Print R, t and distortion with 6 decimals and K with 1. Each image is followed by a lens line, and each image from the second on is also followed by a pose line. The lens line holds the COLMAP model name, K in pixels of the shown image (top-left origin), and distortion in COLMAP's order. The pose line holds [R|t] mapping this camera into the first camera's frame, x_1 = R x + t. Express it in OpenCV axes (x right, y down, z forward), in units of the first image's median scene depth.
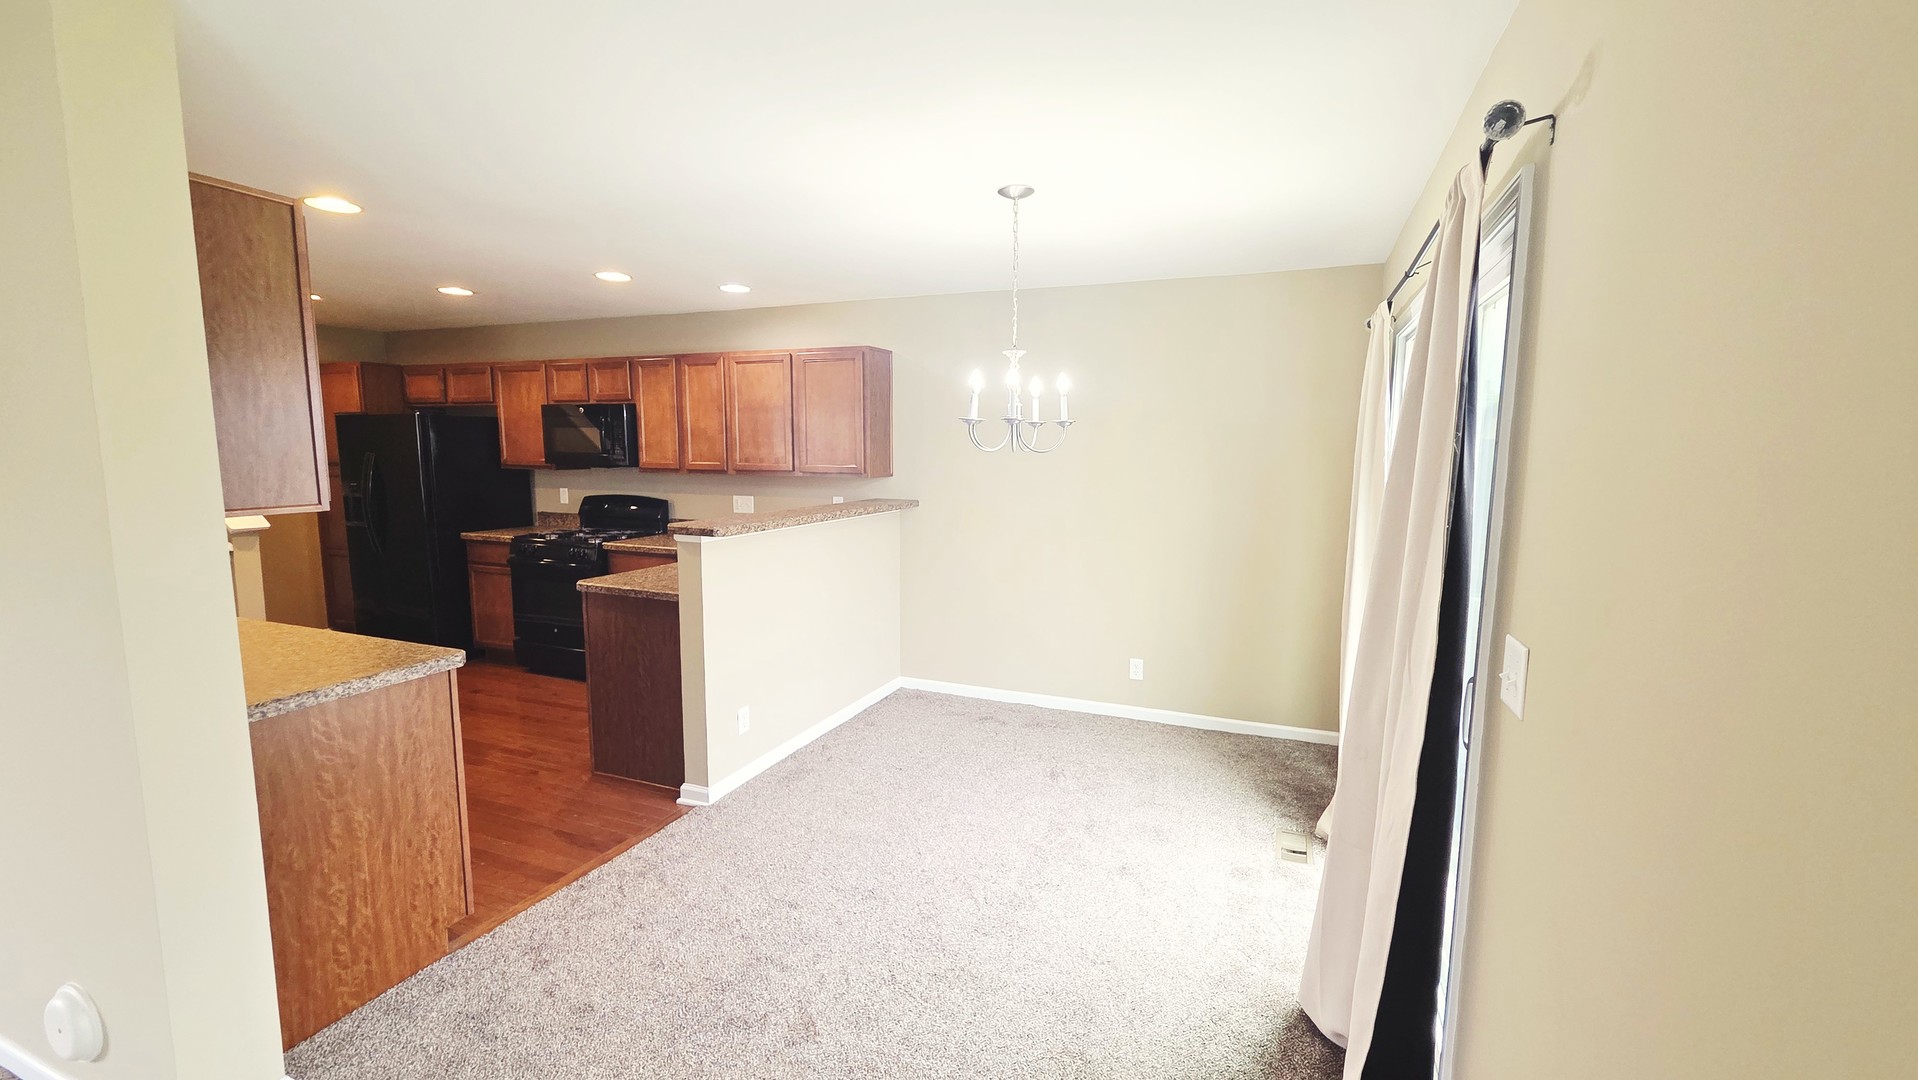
lens RADIAL K [[794.3, 0, 990.0], [0, 794.3, 545.0], [0, 0, 1]] dist [-0.001937, -0.000379]
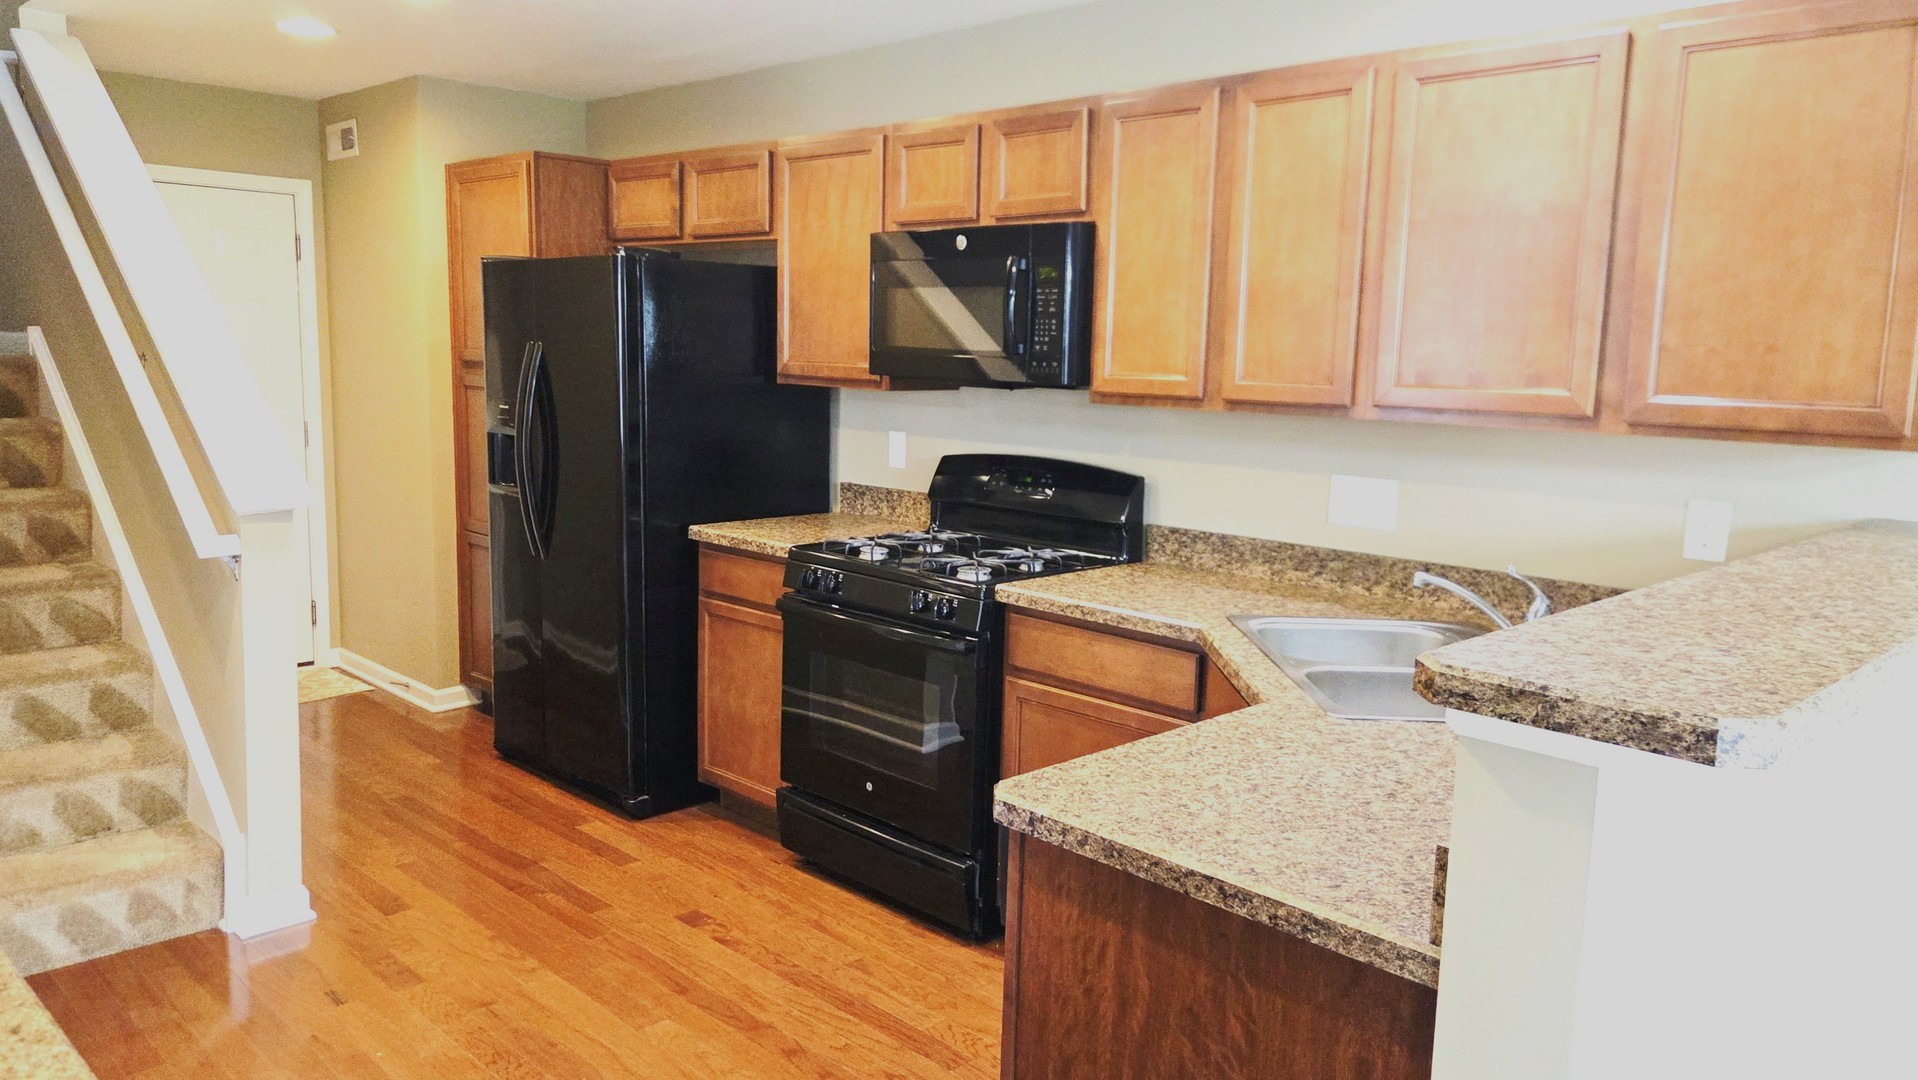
lens RADIAL K [[1350.9, 0, 960.3], [0, 1350.9, 545.2], [0, 0, 1]] dist [0.027064, -0.000470]
pose [[0.917933, 0.073140, -0.389934, -0.234689], [-0.066757, 0.997321, 0.029917, -0.037817], [0.391078, -0.001430, 0.920357, 0.367536]]
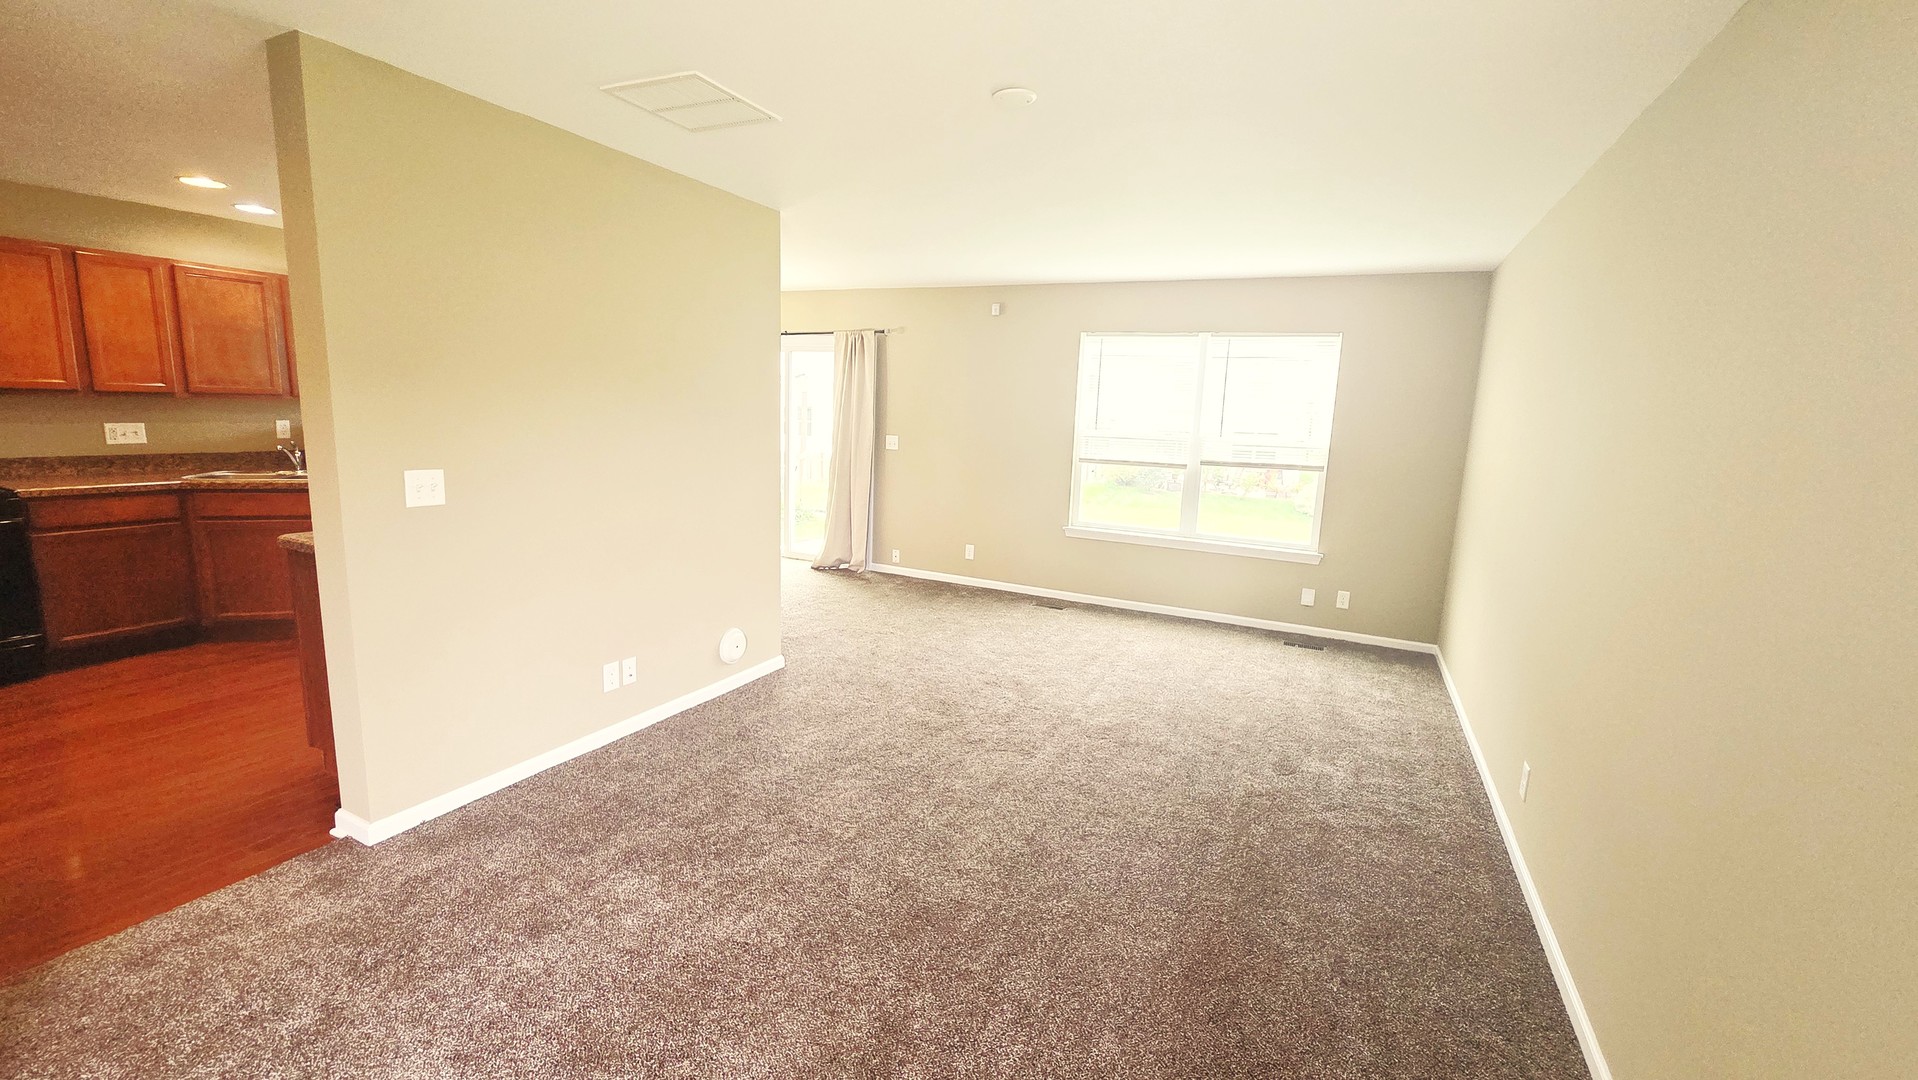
lens RADIAL K [[794.3, 0, 962.2], [0, 794.3, 537.1], [0, 0, 1]] dist [-0.001937, -0.000379]
pose [[0.070586, -0.172343, 0.982505, -1.083489], [0.082978, 0.982562, 0.166392, -0.008944], [-0.994048, 0.069782, 0.083656, 0.054197]]
